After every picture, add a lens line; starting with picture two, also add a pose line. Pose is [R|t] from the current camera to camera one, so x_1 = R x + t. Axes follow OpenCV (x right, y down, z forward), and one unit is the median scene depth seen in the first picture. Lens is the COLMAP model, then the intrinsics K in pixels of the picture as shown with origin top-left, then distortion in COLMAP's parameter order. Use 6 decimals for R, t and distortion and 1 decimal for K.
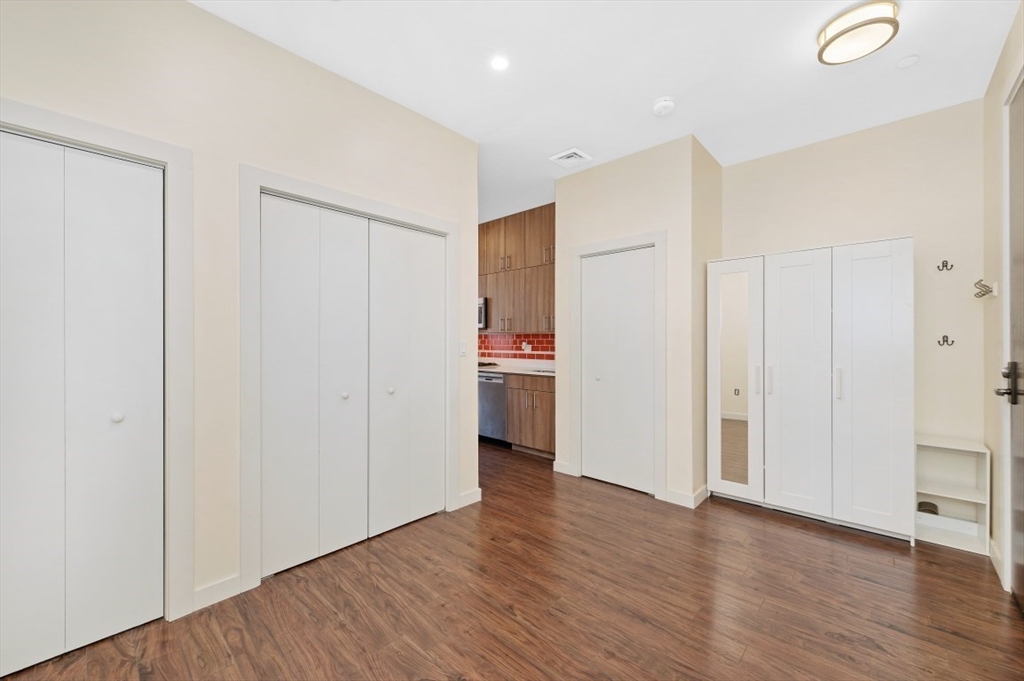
lens RADIAL K [[400.0, 0, 513.4], [0, 400.0, 337.3], [0, 0, 1]] dist [-0.014378, 0.000566]
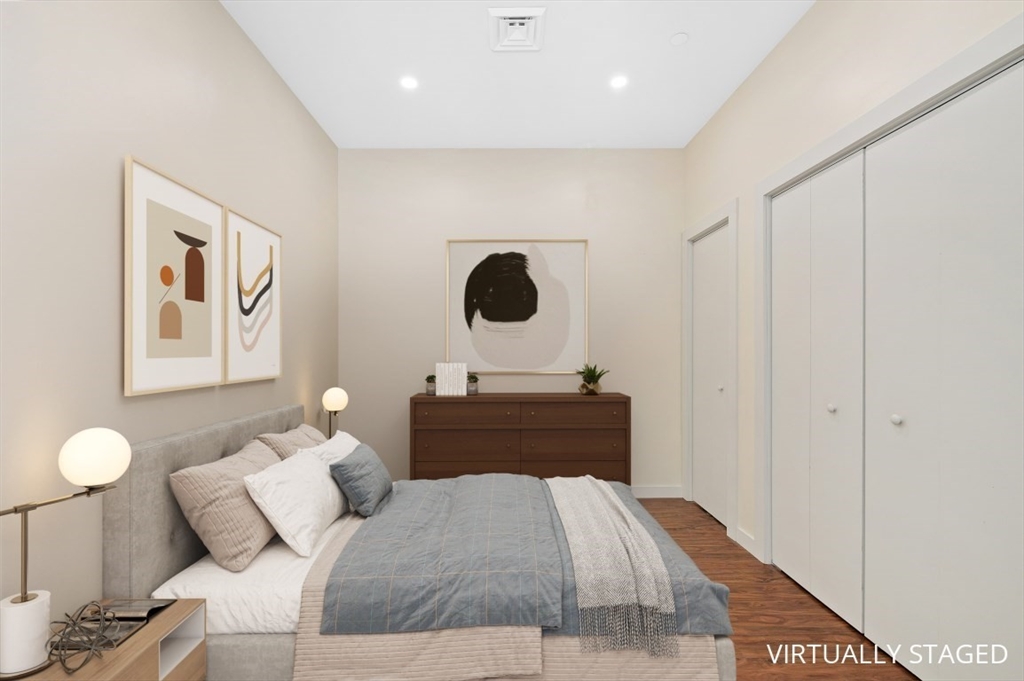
lens RADIAL K [[418.3, 0, 503.7], [0, 418.3, 347.3], [0, 0, 1]] dist [-0.008292, -0.000016]
pose [[-0.721494, -0.001805, -0.692419, 0.614481], [0.005729, 0.999947, -0.008576, 0.038487], [0.692397, -0.010155, -0.721445, 1.240498]]
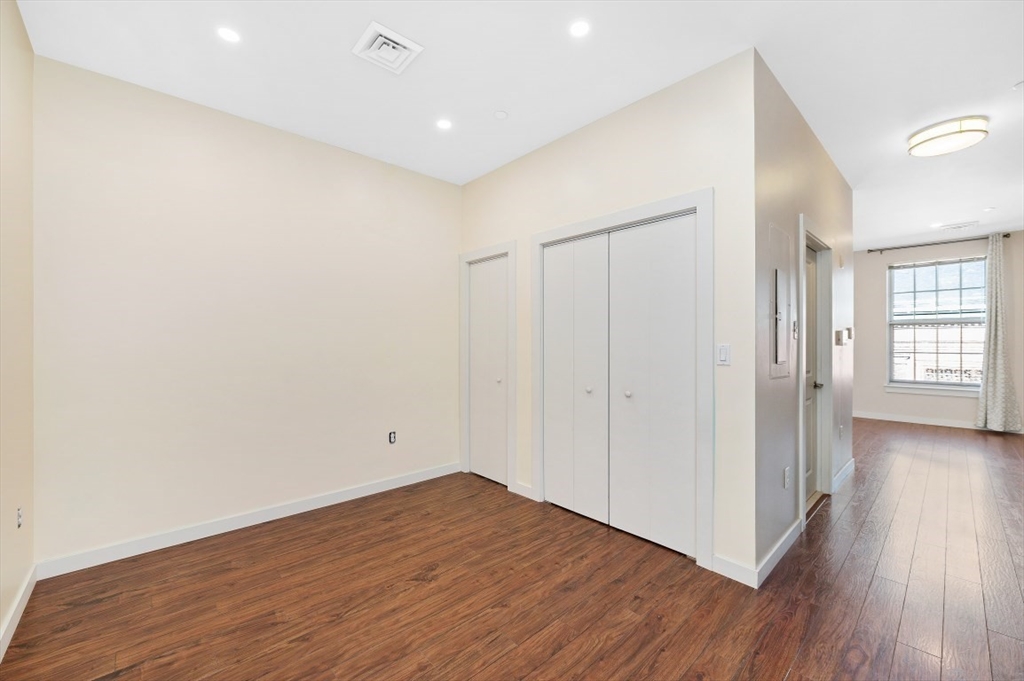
lens RADIAL K [[400.0, 0, 500.8], [0, 400.0, 339.9], [0, 0, 1]] dist [-0.014378, 0.000566]
pose [[-0.085022, -0.007379, -0.996352, 0.859840], [0.005790, 0.999952, -0.007900, 0.004998], [0.996362, -0.006441, -0.084976, 0.916550]]
